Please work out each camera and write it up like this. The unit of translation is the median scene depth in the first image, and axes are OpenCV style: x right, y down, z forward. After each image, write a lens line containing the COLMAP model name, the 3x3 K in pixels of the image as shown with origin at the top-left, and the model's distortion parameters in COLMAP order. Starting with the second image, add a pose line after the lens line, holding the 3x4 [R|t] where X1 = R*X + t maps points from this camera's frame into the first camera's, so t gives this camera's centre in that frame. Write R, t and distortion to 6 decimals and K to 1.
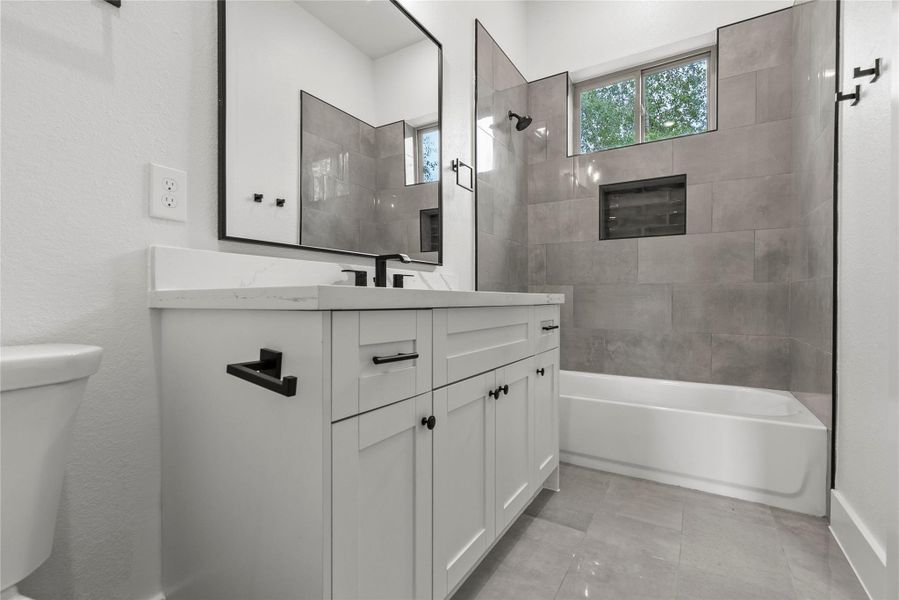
lens RADIAL K [[412.8, 0, 444.0], [0, 412.8, 297.5], [0, 0, 1]] dist [-0.014737, 0.001773]
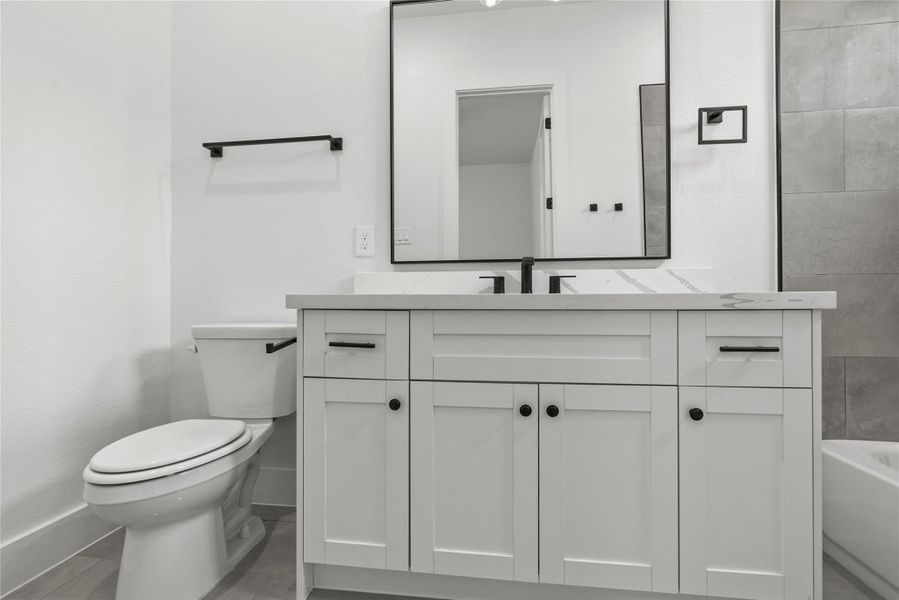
lens RADIAL K [[412.8, 0, 443.4], [0, 412.8, 303.5], [0, 0, 1]] dist [-0.014737, 0.001773]
pose [[0.398723, 0.000681, -0.917071, 0.741142], [0.004520, 0.999986, 0.002708, 0.003289], [0.917060, -0.005225, 0.398714, 0.427478]]
